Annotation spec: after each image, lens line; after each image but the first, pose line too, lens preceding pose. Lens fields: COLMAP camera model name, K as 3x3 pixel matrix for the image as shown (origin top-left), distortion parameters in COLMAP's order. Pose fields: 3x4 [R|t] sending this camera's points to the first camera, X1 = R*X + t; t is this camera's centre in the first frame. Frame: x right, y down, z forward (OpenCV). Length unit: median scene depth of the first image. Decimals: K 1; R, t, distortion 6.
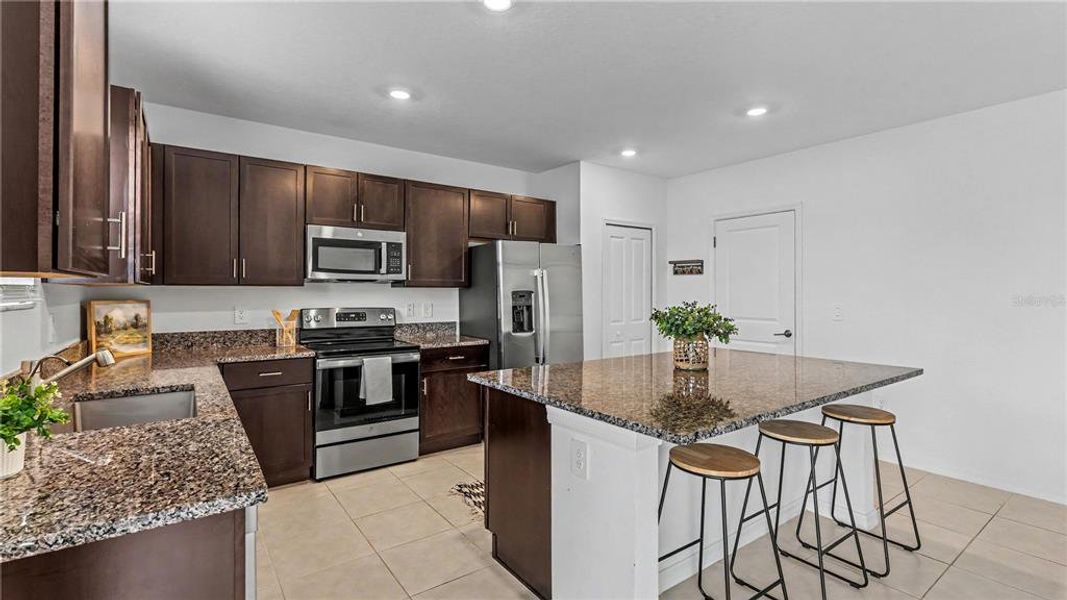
lens RADIAL K [[481.5, 0, 535.5], [0, 481.5, 289.9], [0, 0, 1]] dist [-0.003776, 0.000468]
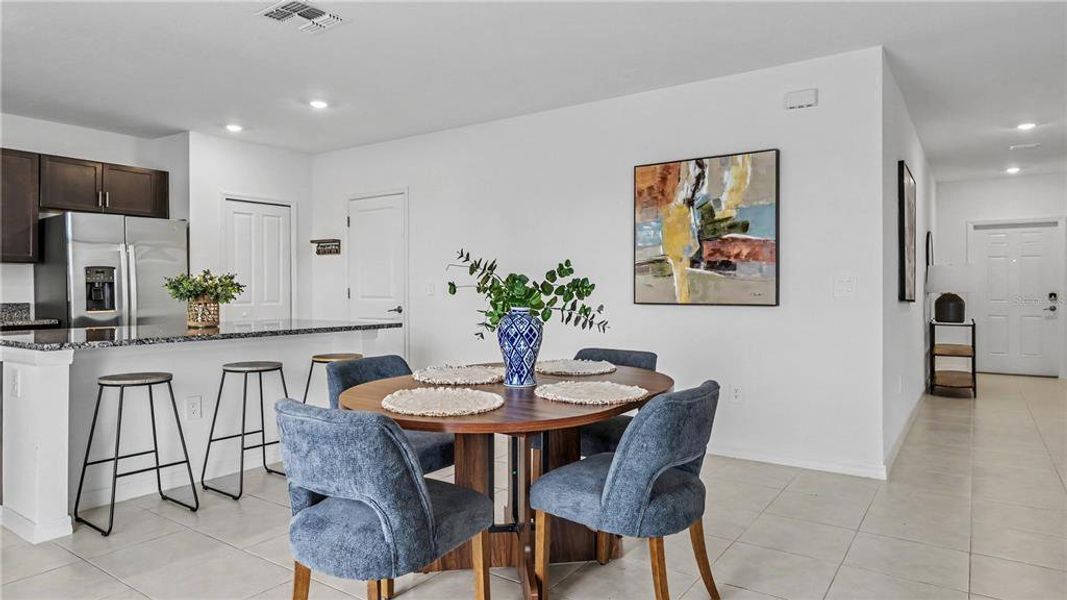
lens RADIAL K [[639.0, 0, 535.0], [0, 639.0, 285.9], [0, 0, 1]] dist [-0.001936, 0.002970]
pose [[0.944781, -0.002976, 0.327689, 0.385333], [0.003008, 0.999995, 0.000408, 0.044153], [-0.327689, 0.000601, 0.944786, -0.483854]]
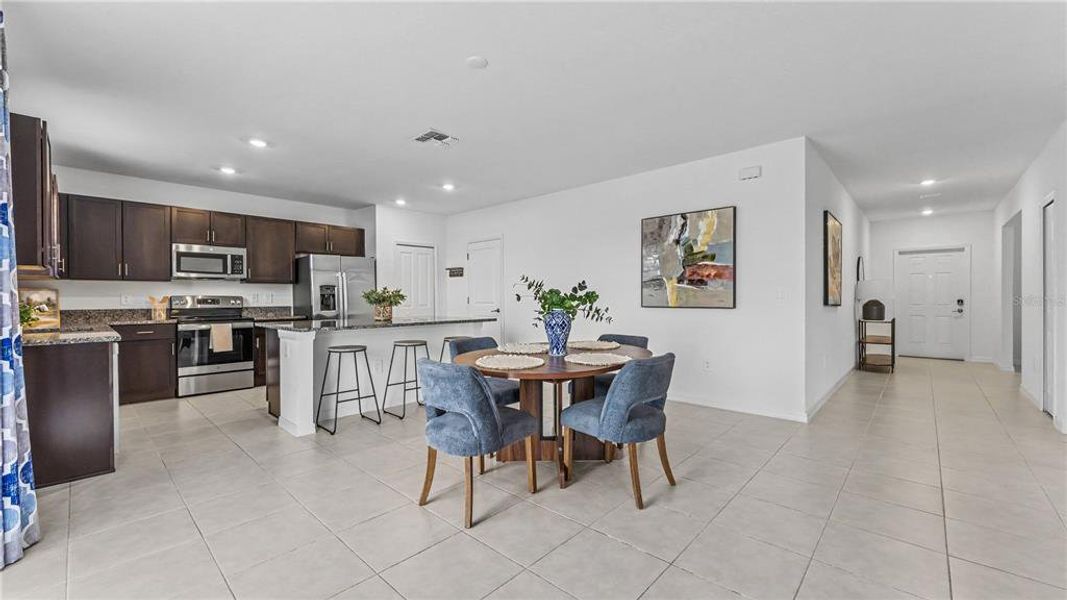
lens RADIAL K [[425.8, 0, 536.4], [0, 425.8, 298.9], [0, 0, 1]] dist [-0.001920, 0.000086]
pose [[0.981199, -0.007405, 0.192858, 0.407566], [0.006044, 0.999953, 0.007643, 0.043728], [-0.192905, -0.006334, 0.981197, -0.582091]]
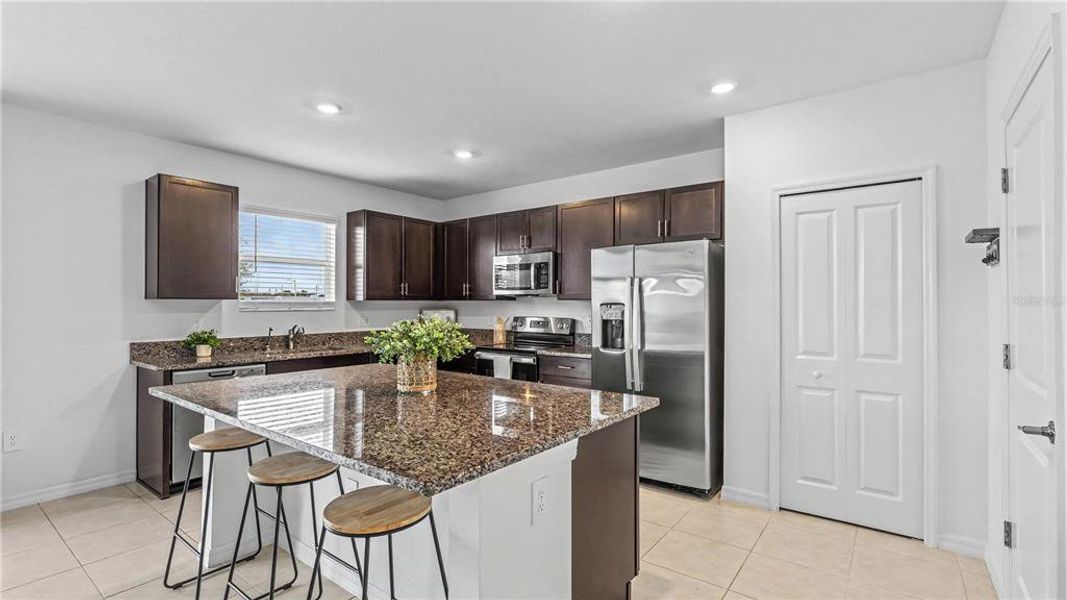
lens RADIAL K [[481.5, 0, 534.4], [0, 481.5, 301.4], [0, 0, 1]] dist [-0.003776, 0.000468]
pose [[0.283835, -0.006948, -0.958848, 0.822085], [0.004134, 0.999973, -0.006022, 0.004268], [0.958864, -0.002254, 0.283856, 0.641313]]
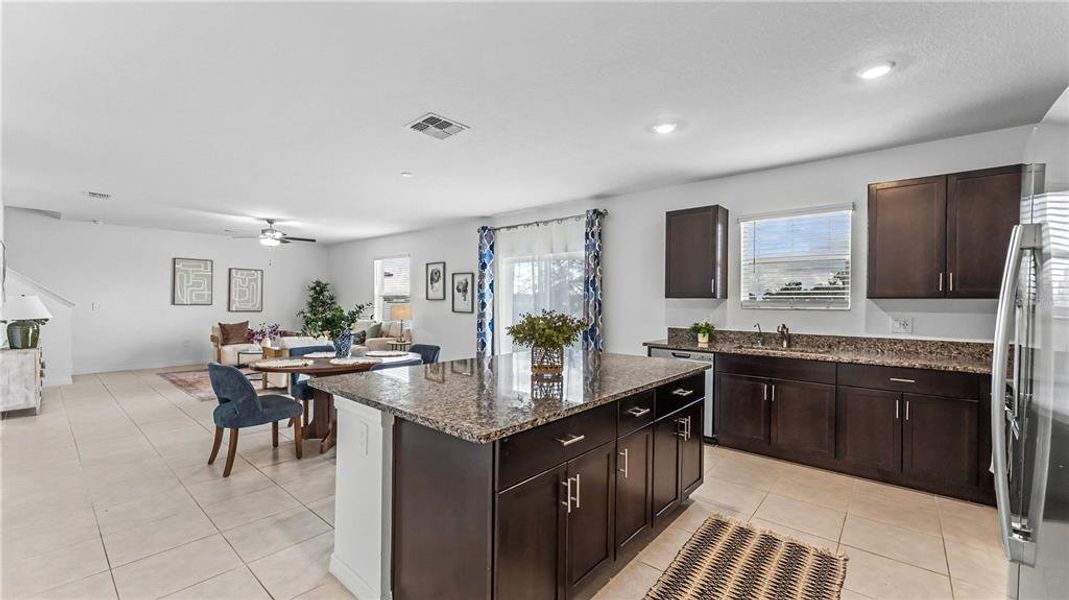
lens RADIAL K [[426.6, 0, 531.0], [0, 426.6, 300.0], [0, 0, 1]] dist [-0.001920, 0.000086]
pose [[-0.974022, -0.009734, -0.226243, 0.389227], [-0.009014, 0.999950, -0.004215, 0.004724], [0.226273, -0.002066, -0.974062, 1.252350]]
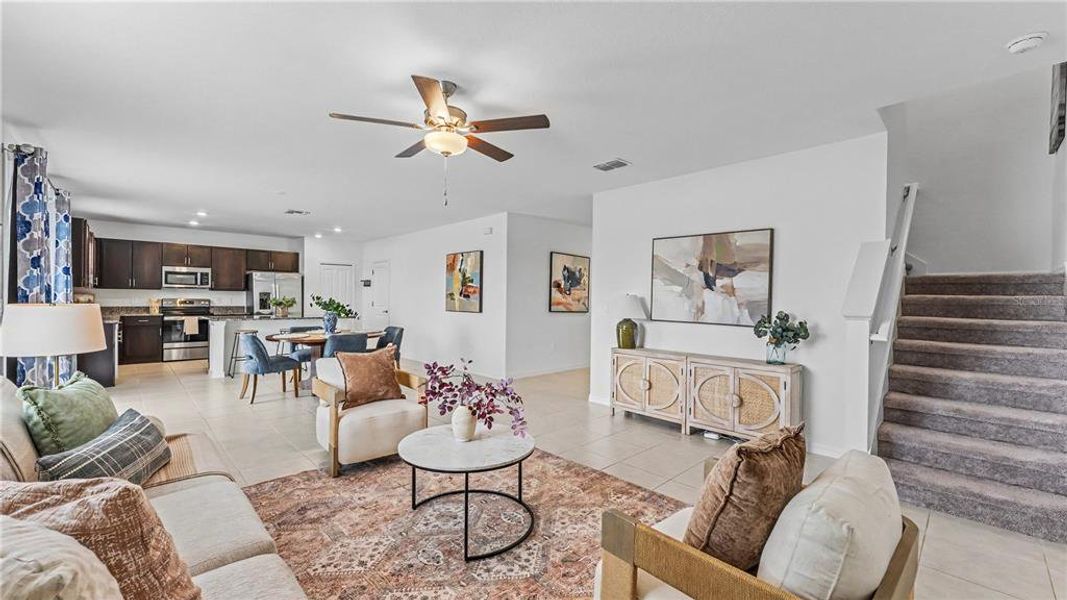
lens RADIAL K [[425.8, 0, 535.9], [0, 425.8, 299.5], [0, 0, 1]] dist [-0.001920, 0.000086]
pose [[0.990351, 0.008634, 0.138310, 1.093497], [-0.009708, 0.999928, 0.007093, 0.009156], [-0.138239, -0.008368, 0.990364, -1.410688]]
